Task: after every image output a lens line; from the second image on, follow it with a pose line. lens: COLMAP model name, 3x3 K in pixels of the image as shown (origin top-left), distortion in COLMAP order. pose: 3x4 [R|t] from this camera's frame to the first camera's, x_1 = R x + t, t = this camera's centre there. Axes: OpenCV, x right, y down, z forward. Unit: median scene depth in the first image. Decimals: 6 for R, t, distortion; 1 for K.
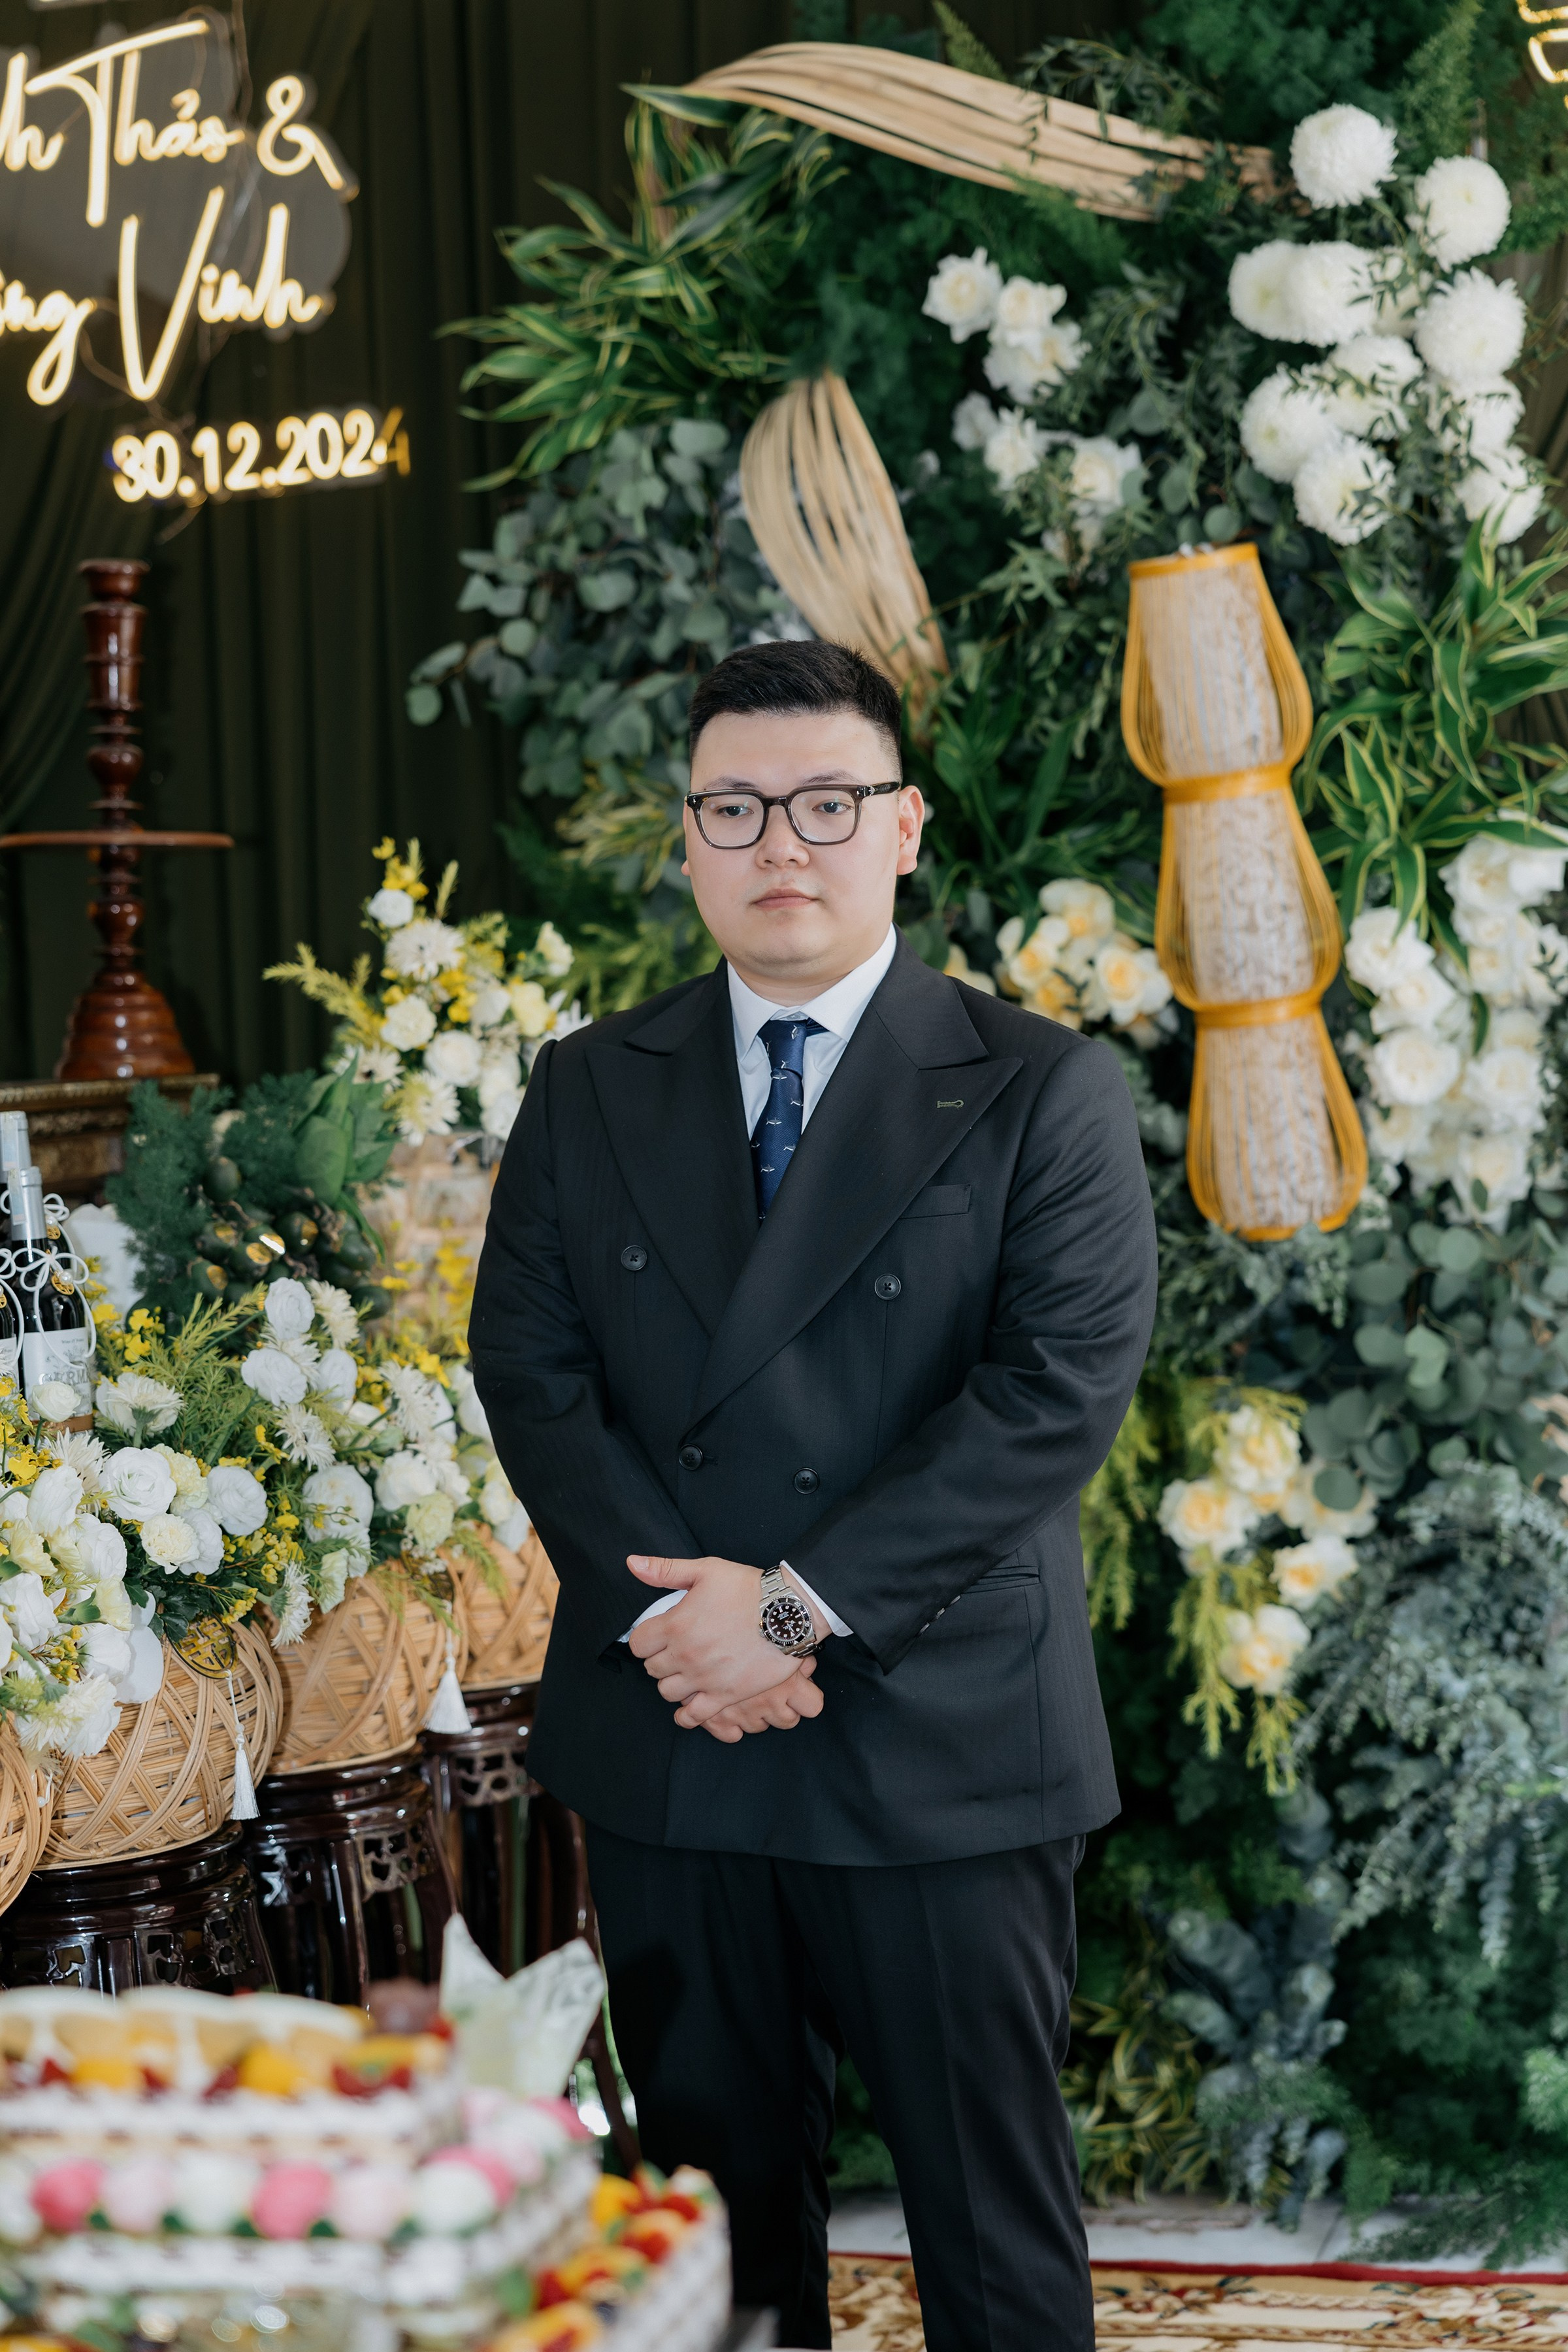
lens RADIAL K [[4360.5, 0, 767.4], [0, 4360.5, 1170.0], [0, 0, 1]] dist [0.002670, 0.000000]
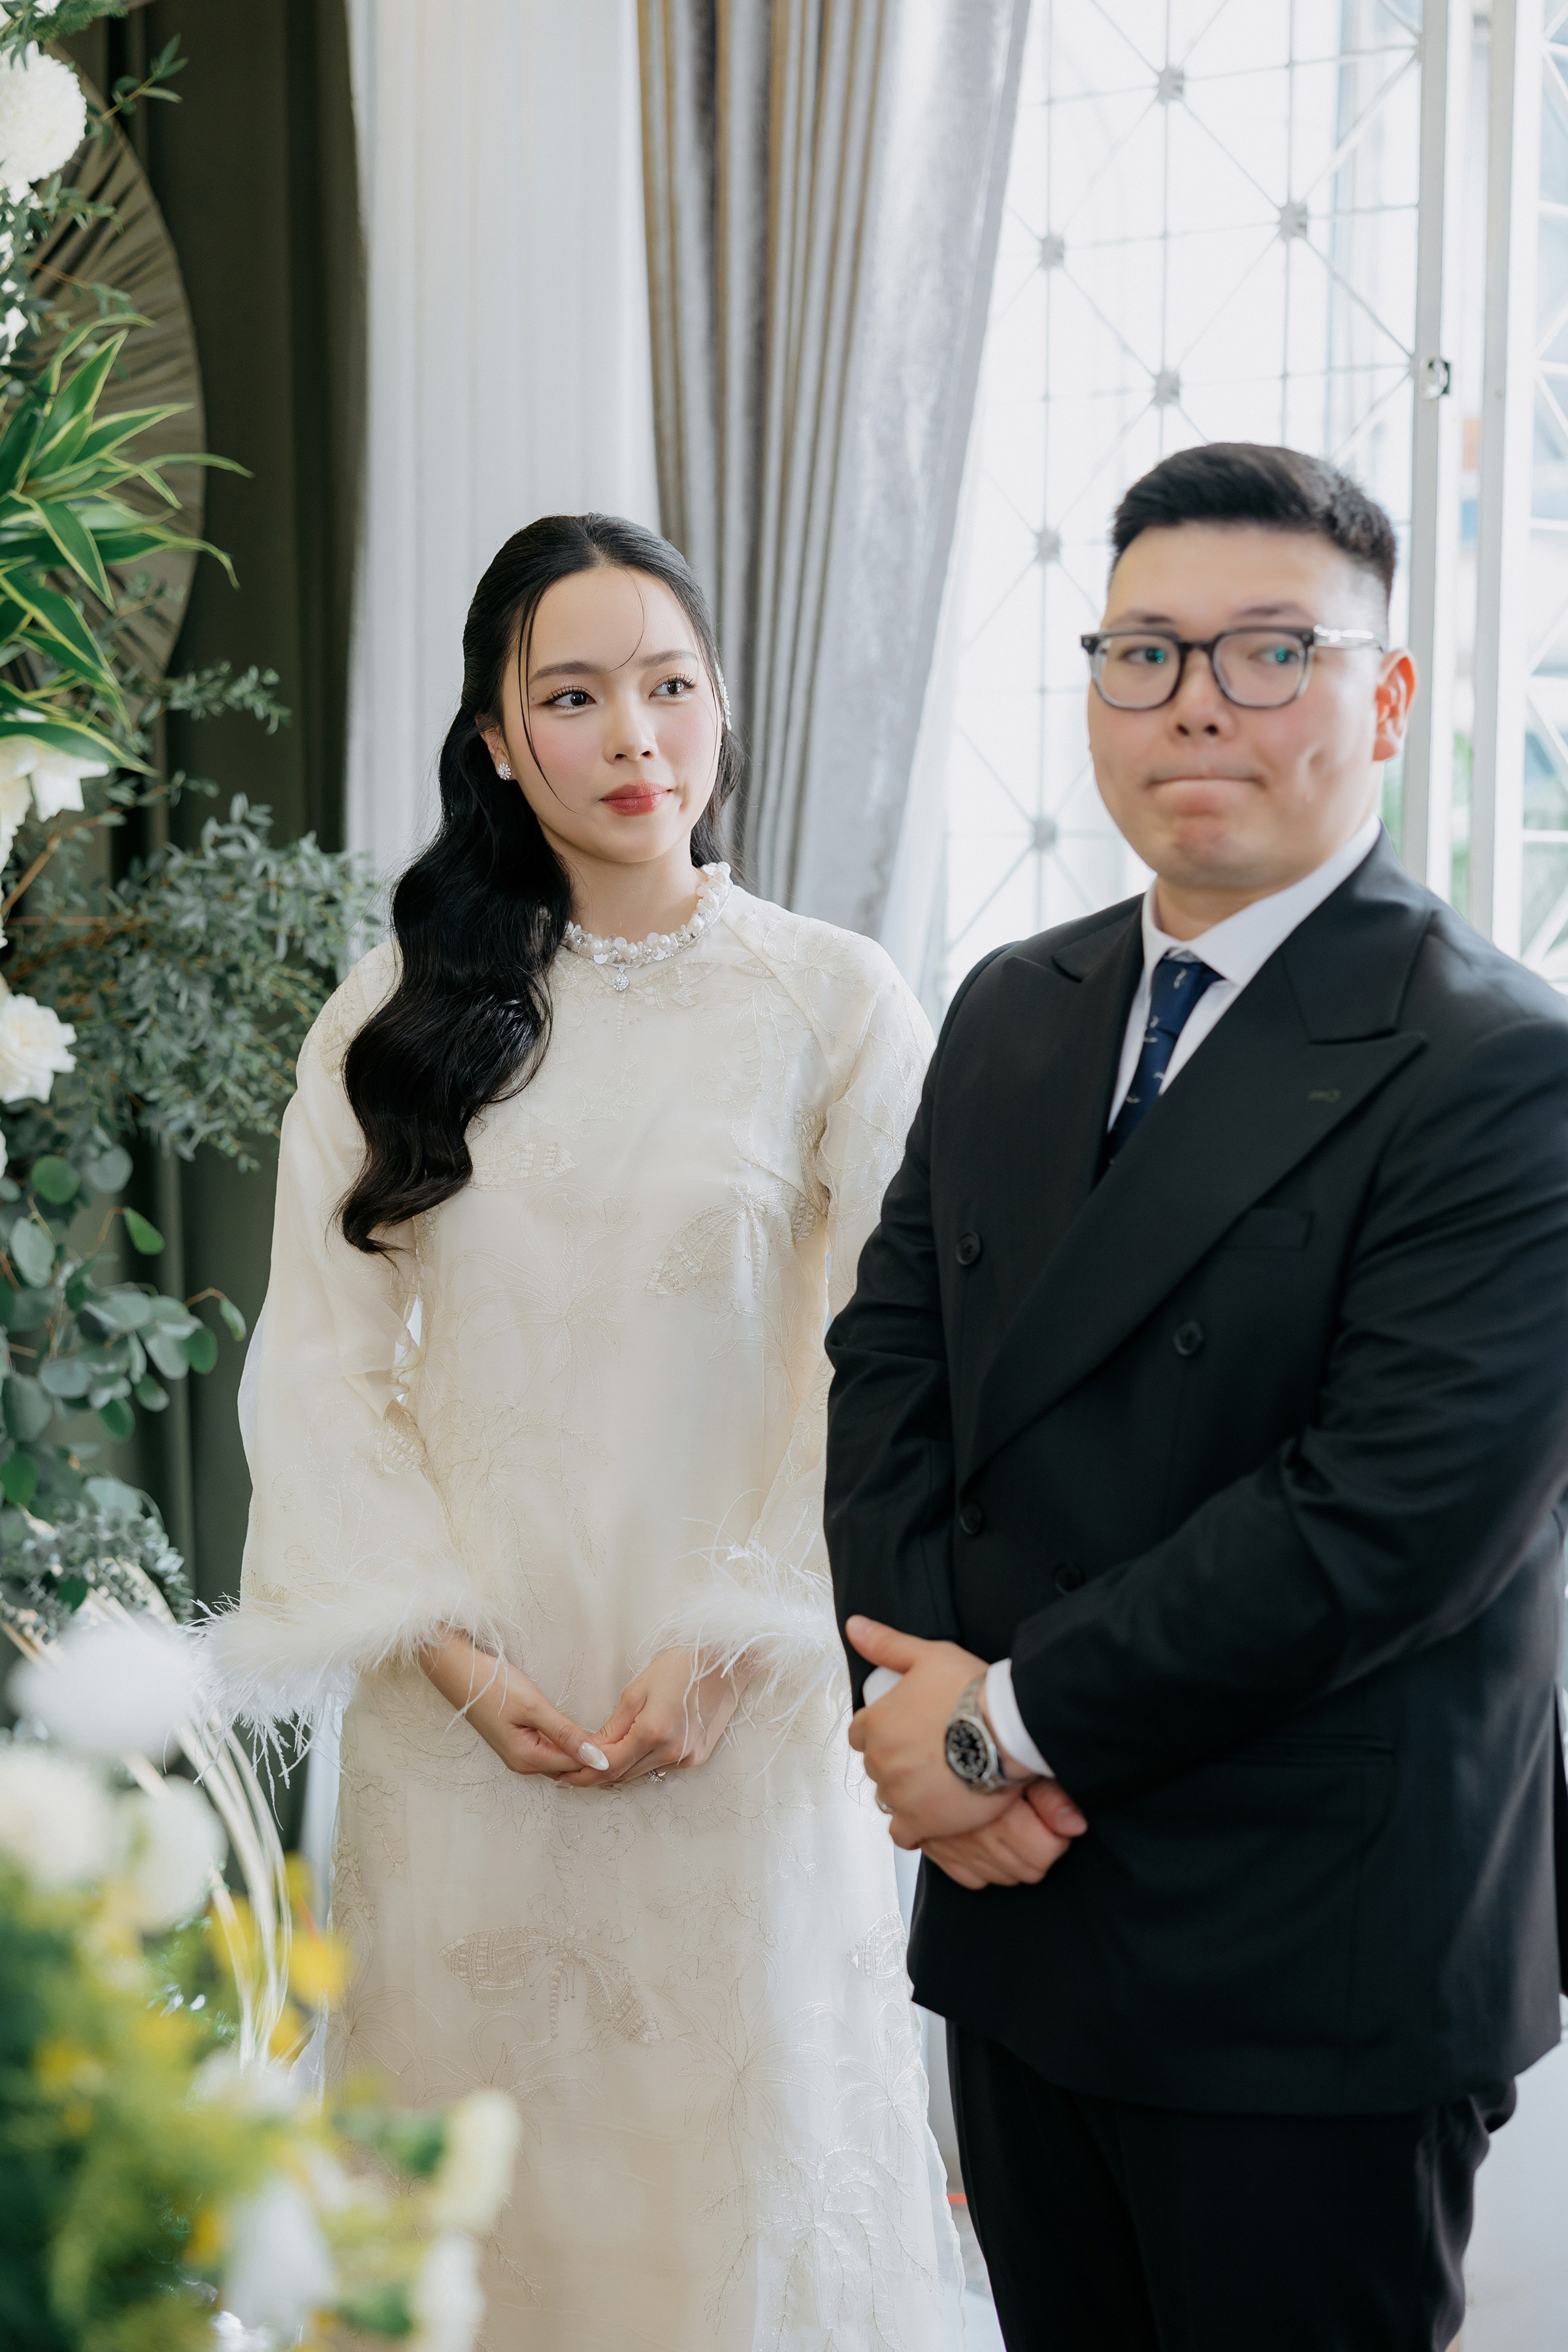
lens RADIAL K [[4008.4, 0, 734.7], [0, 4008.4, 1184.6], [0, 0, 1]] dist [0.002803, 0.000000]
pose [[0.621192, -0.016348, 0.783488, -0.341557], [0.002057, 0.999813, 0.019230, -0.007284], [-0.783656, -0.010334, 0.621109, 0.423263]]
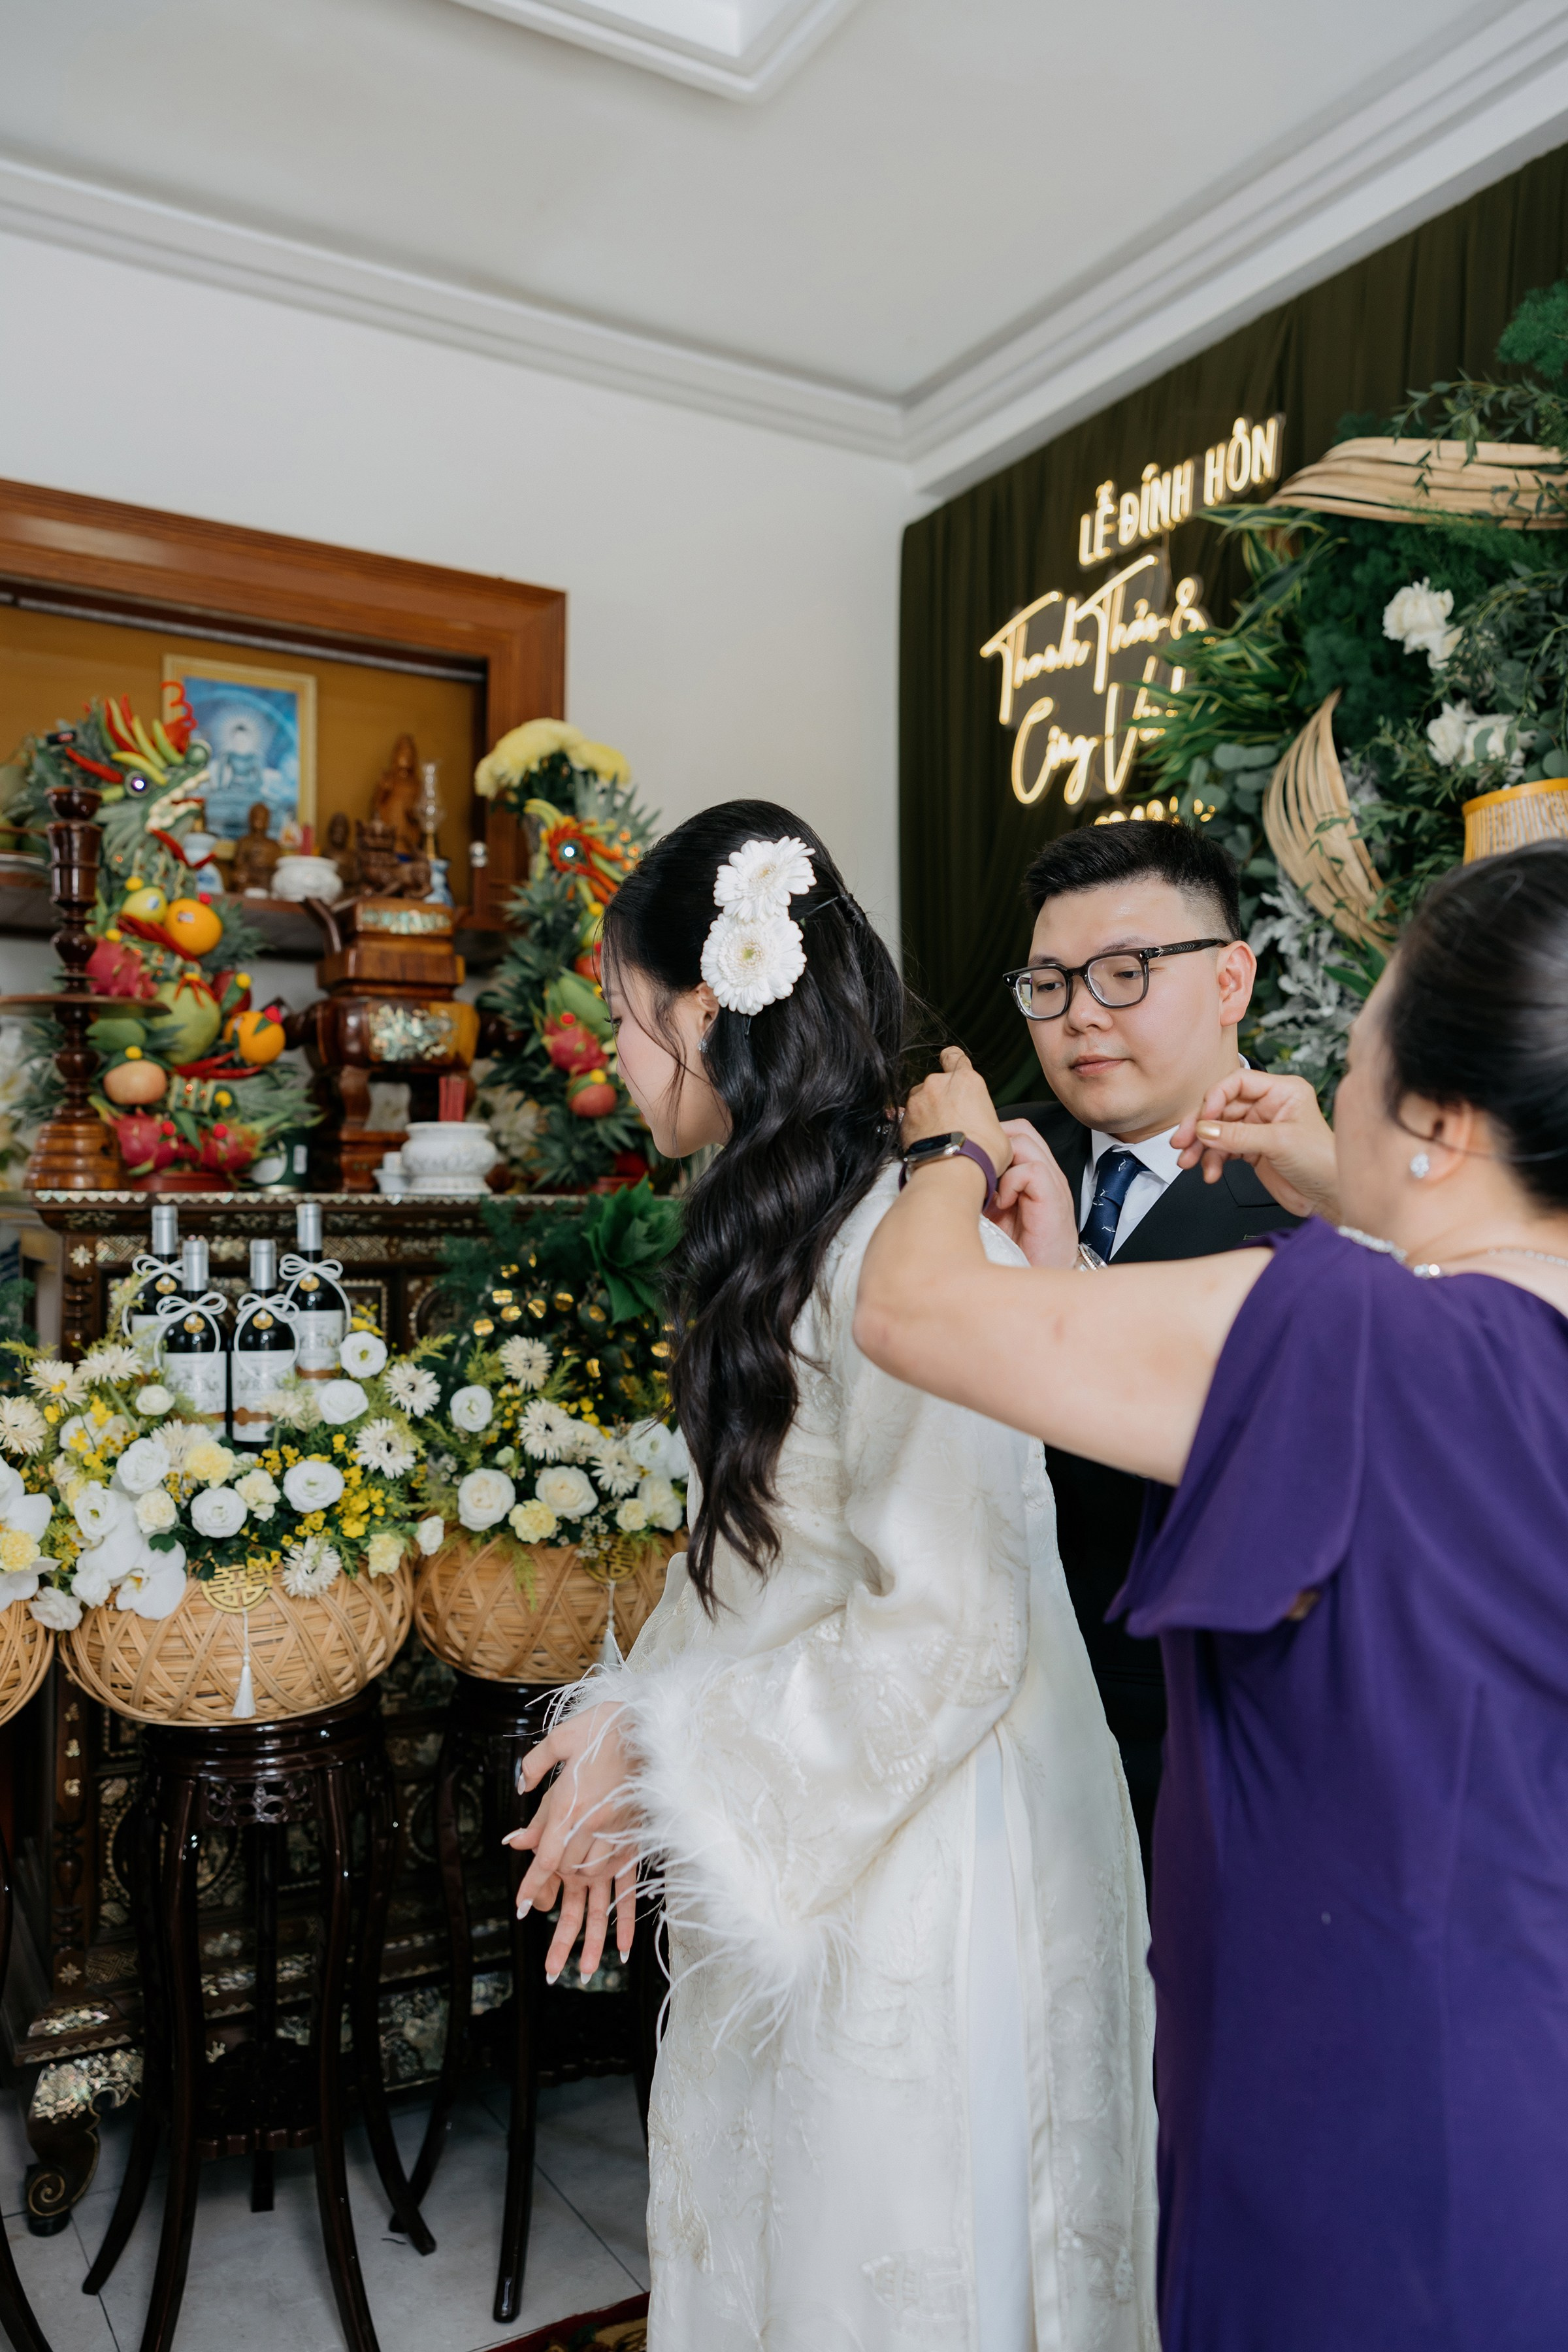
lens RADIAL K [[1823.0, 0, 765.6], [0, 1823.0, 1180.9], [0, 0, 1]] dist [-0.010528, 0.017003]
pose [[0.718223, 0.039792, -0.694674, 0.291332], [-0.064989, 0.997836, -0.010034, -0.019295], [0.692771, 0.052353, 0.719255, 0.508167]]
